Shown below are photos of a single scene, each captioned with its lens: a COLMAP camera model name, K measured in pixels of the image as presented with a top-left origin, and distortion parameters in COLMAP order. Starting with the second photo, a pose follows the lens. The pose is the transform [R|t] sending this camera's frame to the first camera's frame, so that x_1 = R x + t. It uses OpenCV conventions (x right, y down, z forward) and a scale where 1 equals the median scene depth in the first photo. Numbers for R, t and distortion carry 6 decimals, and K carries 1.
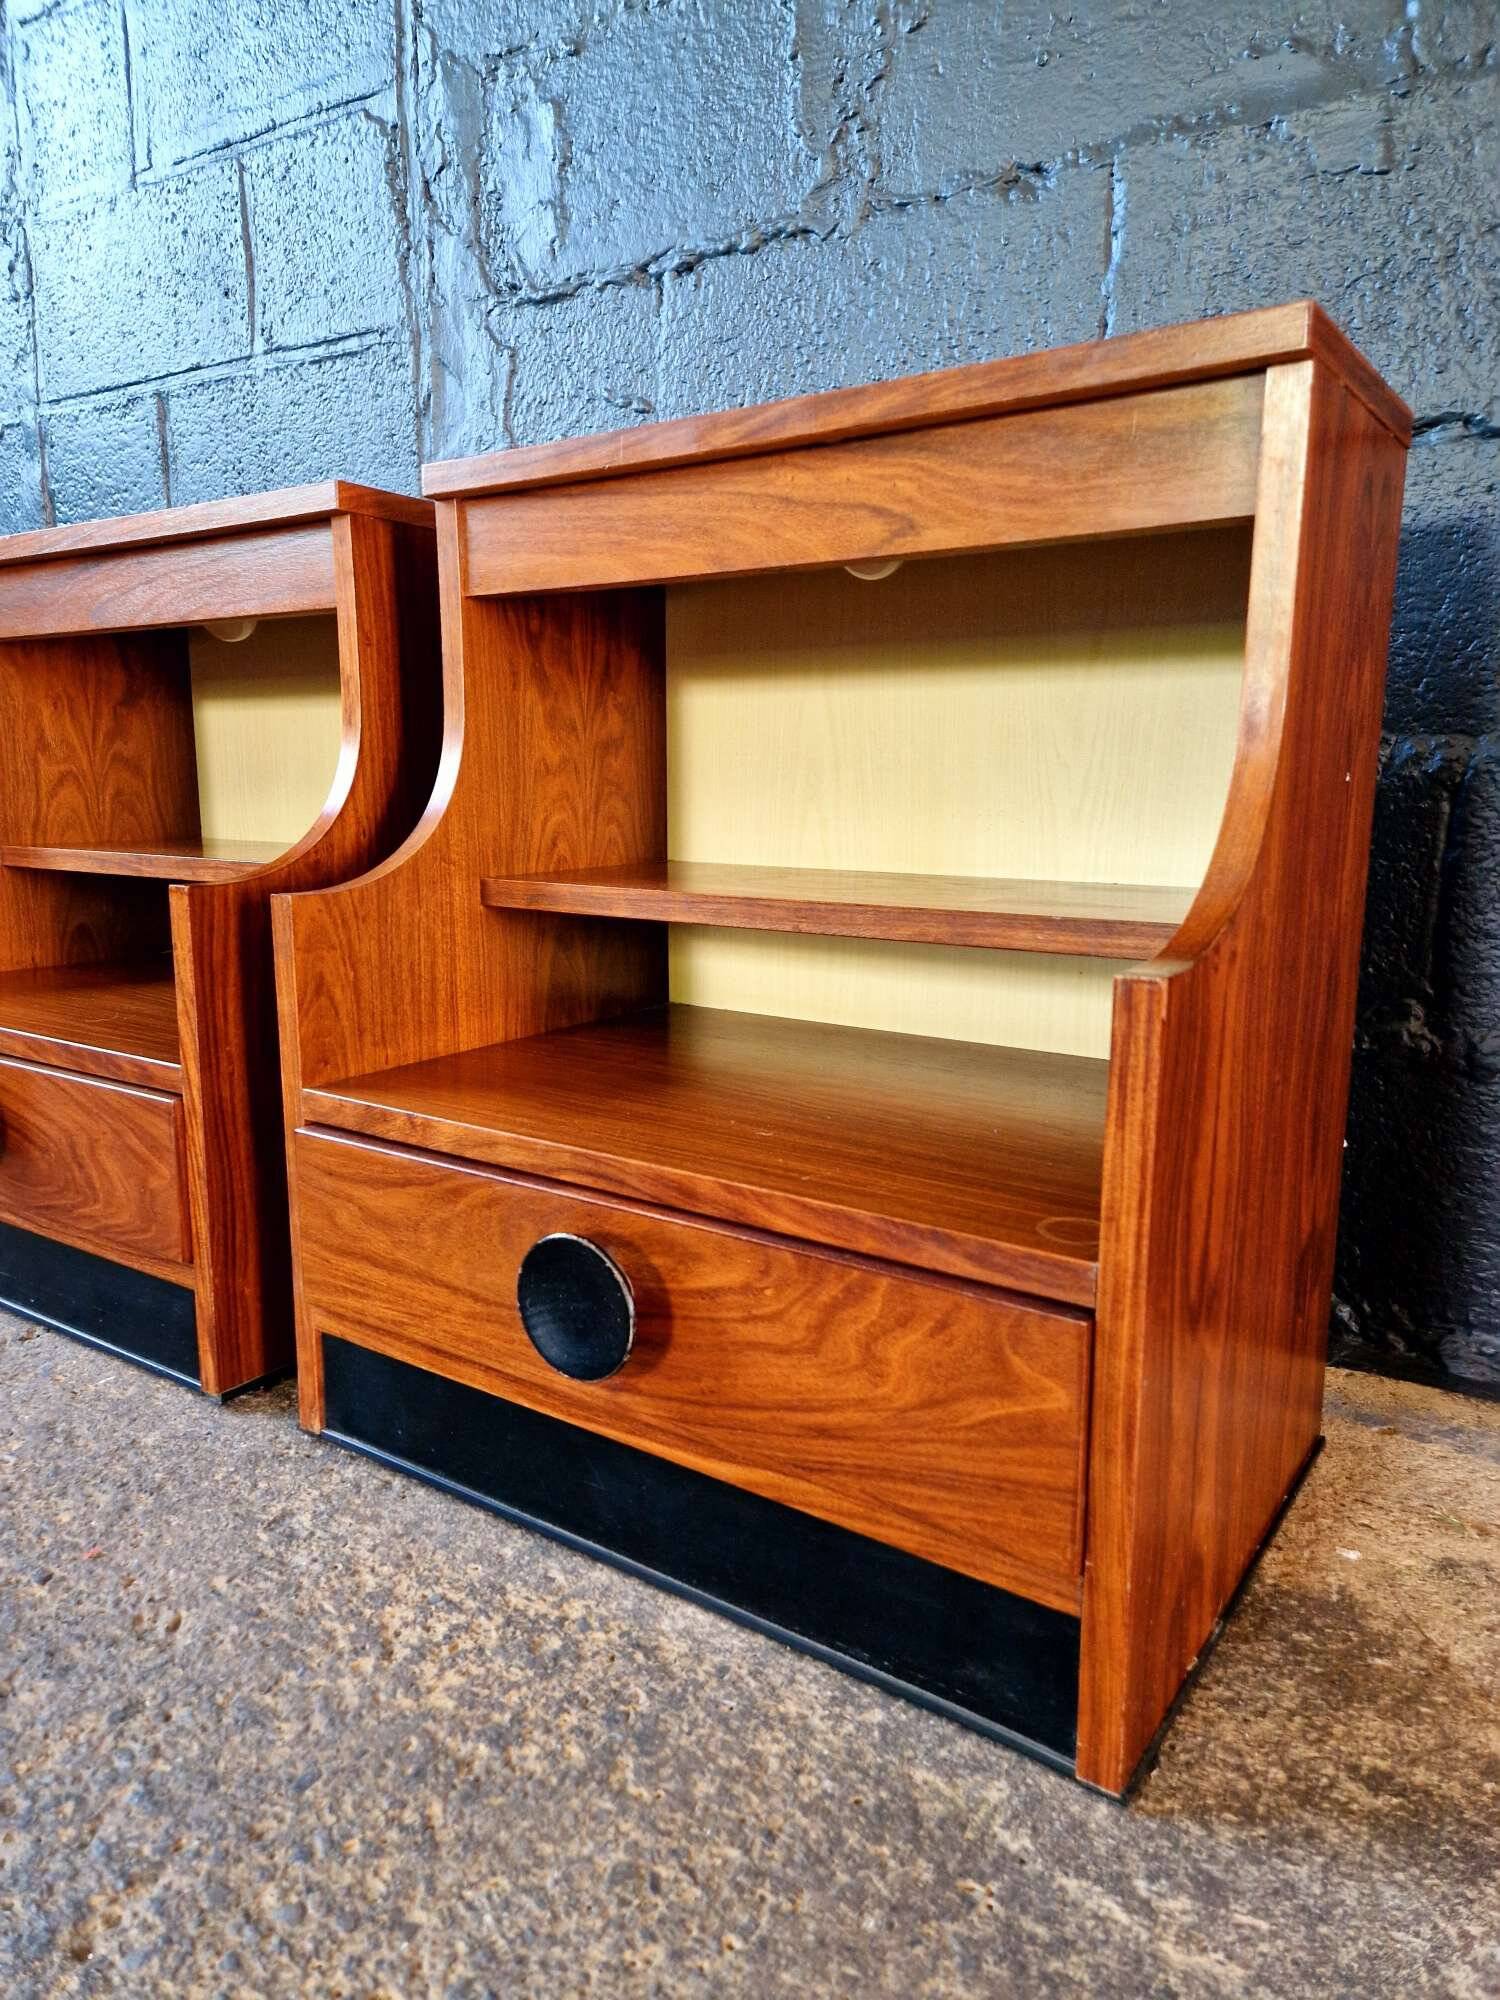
lens RADIAL K [[1336.1, 0, 724.9], [0, 1336.1, 1012.3], [0, 0, 1]] dist [0.071379, -0.058523]
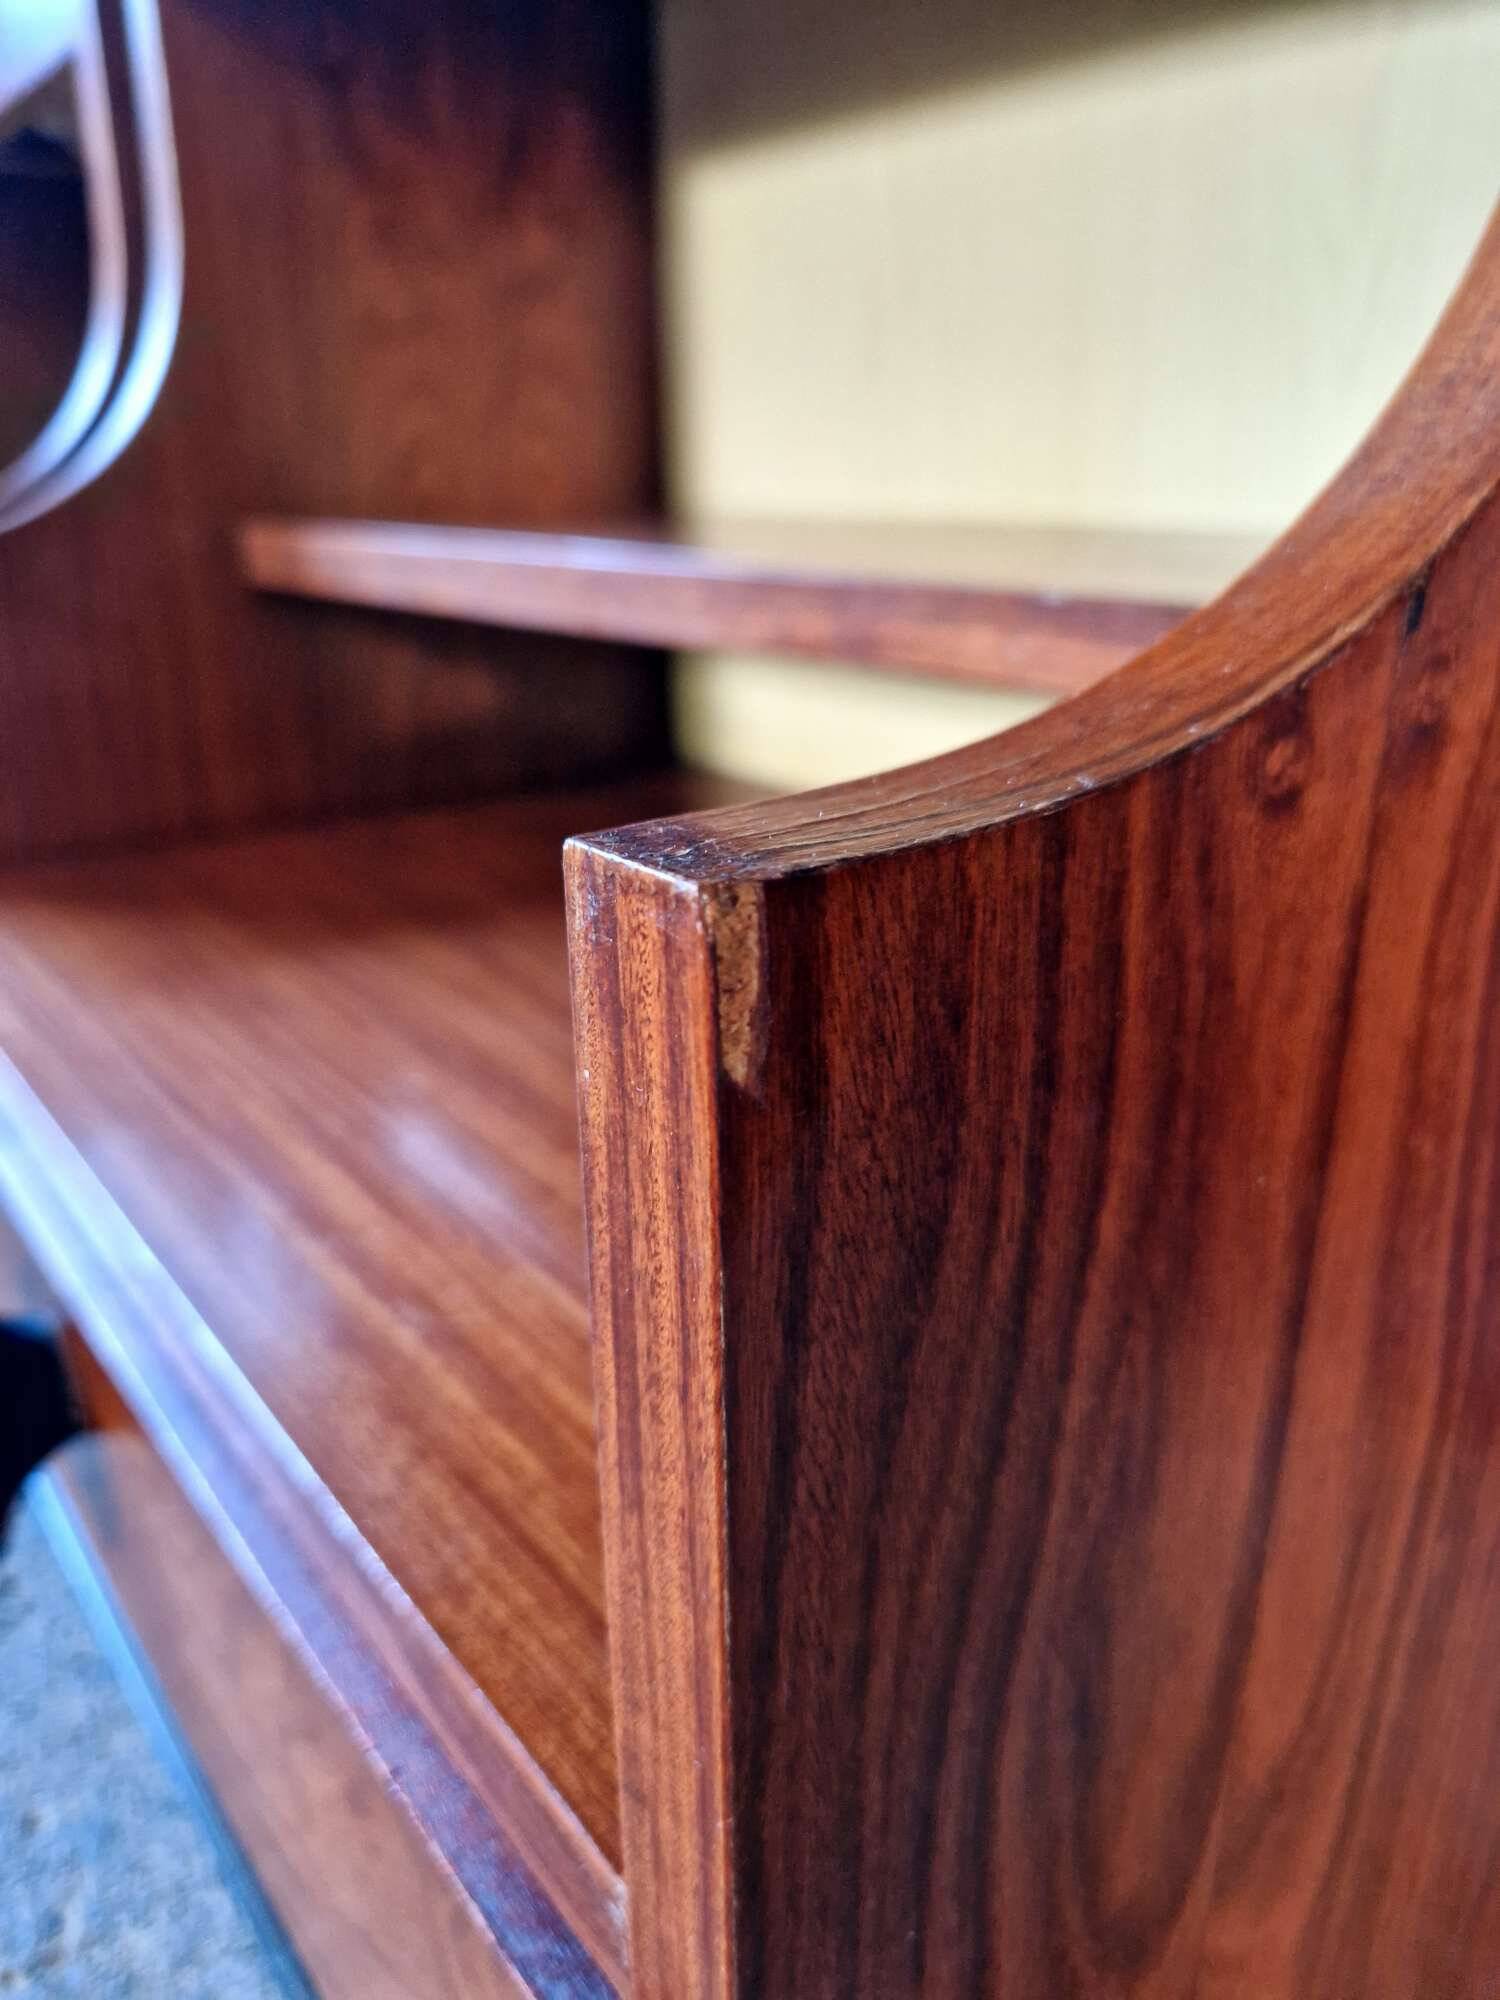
lens RADIAL K [[1336.1, 0, 756.8], [0, 1336.1, 1017.7], [0, 0, 1]] dist [0.071379, -0.058523]
pose [[0.961058, 0.090500, -0.261109, 0.226063], [-0.034646, 0.976859, 0.211057, -0.027103], [0.274168, -0.193792, 0.941954, 0.495345]]
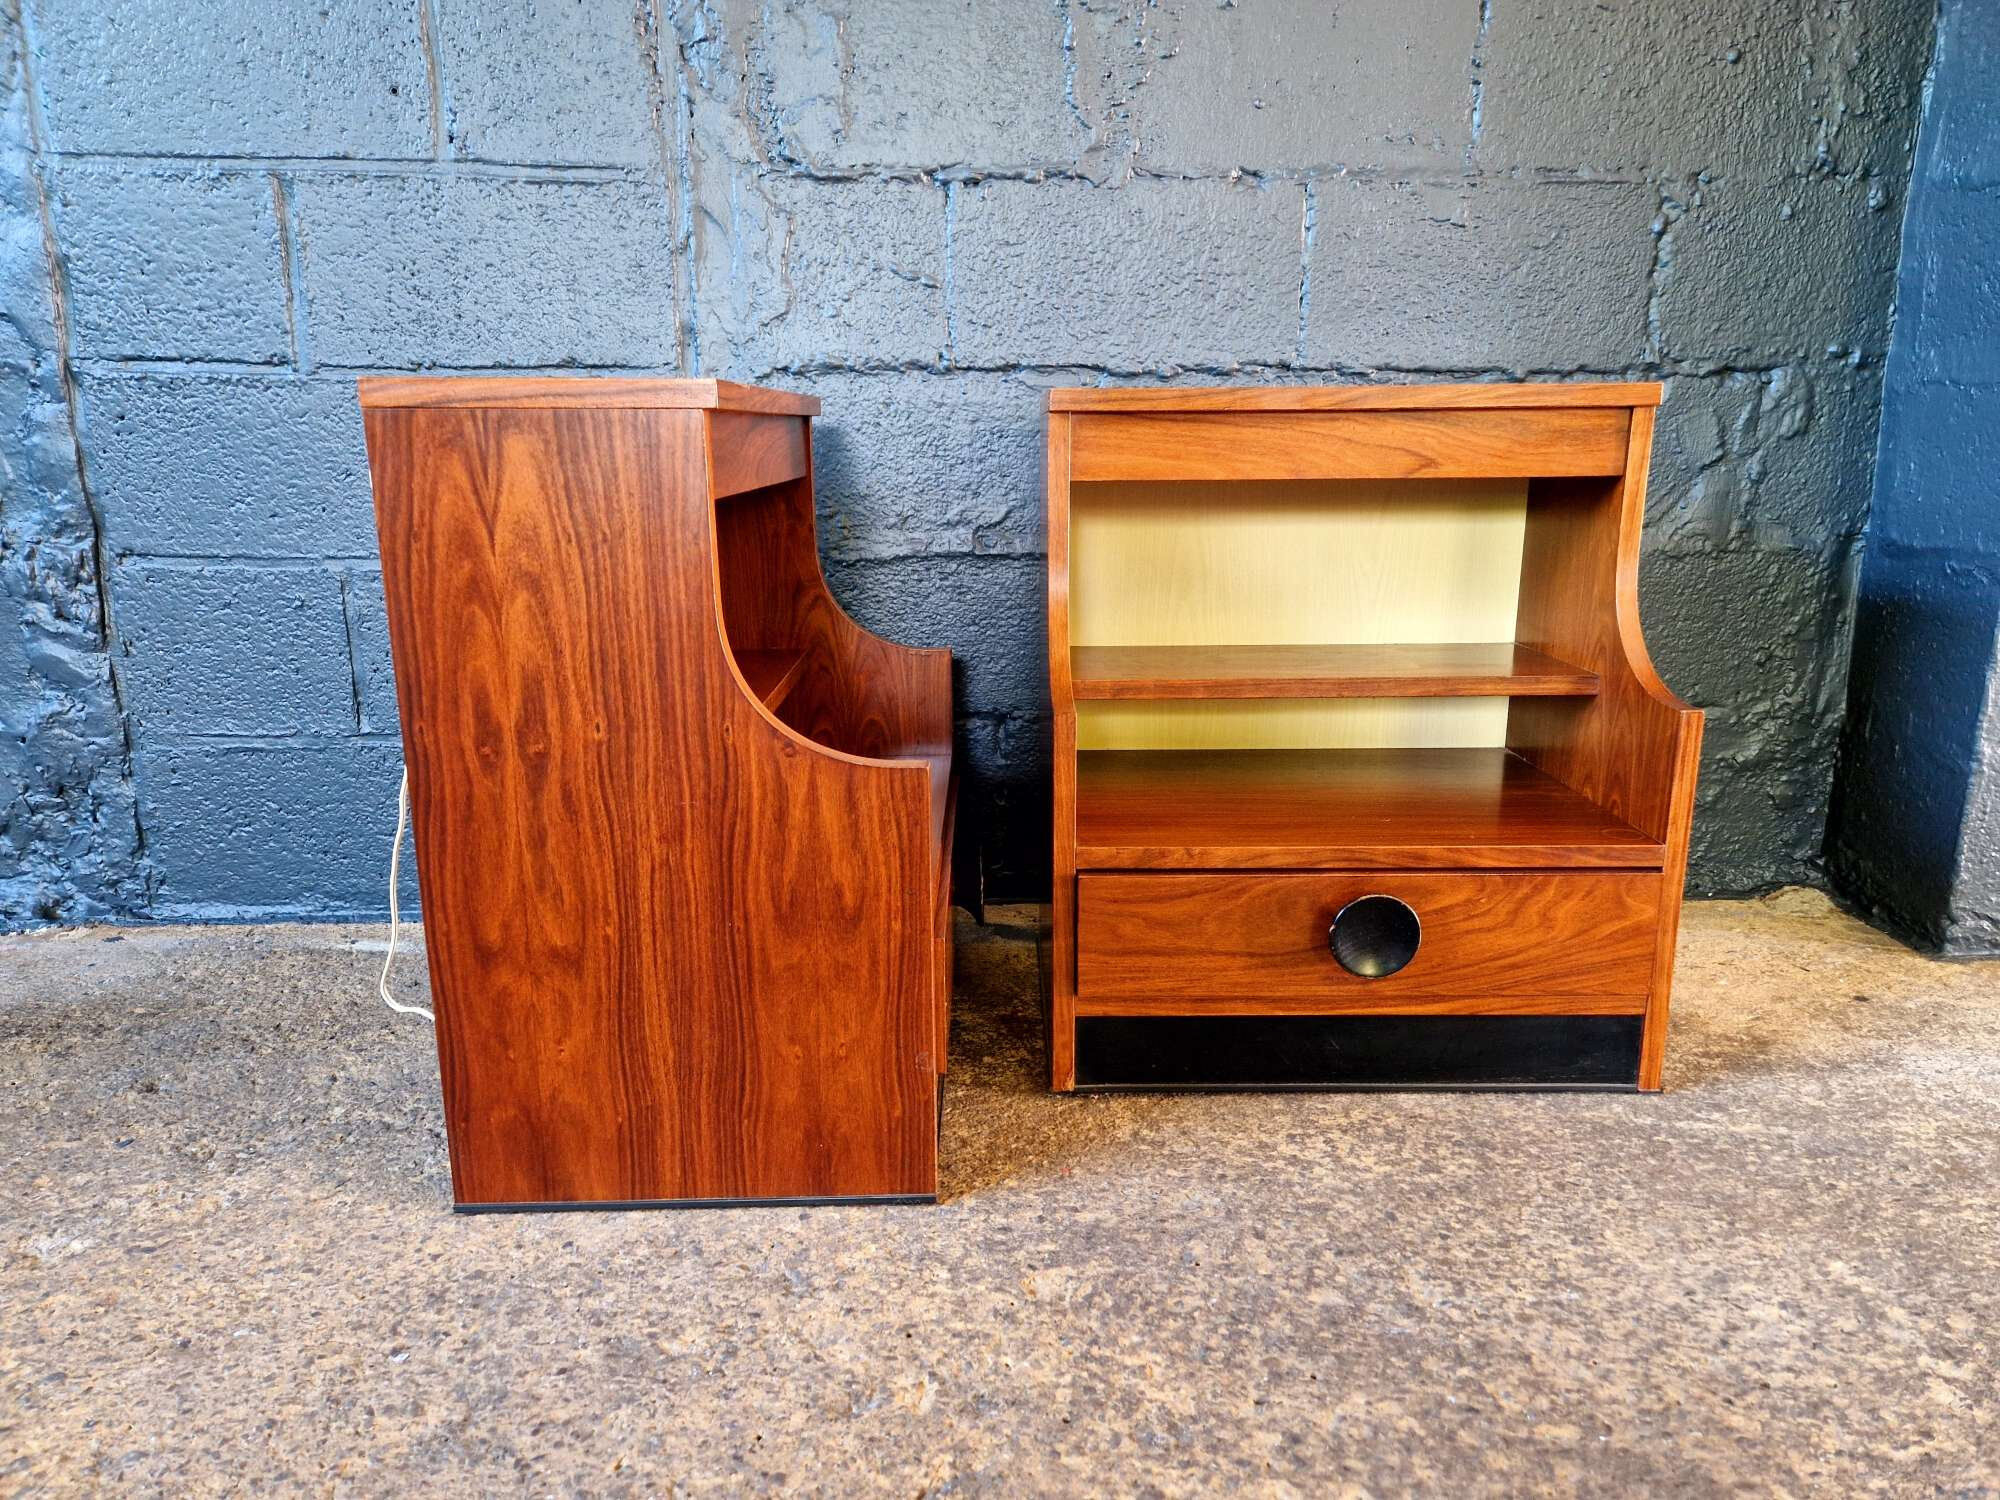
lens RADIAL K [[1336.1, 0, 1009.8], [0, 1336.1, 762.3], [0, 0, 1]] dist [0.071379, -0.058523]
pose [[0.807581, -0.143206, 0.572105, -1.119078], [0.111736, 0.989654, 0.089998, -0.159421], [-0.579075, -0.008756, 0.815227, -0.093829]]
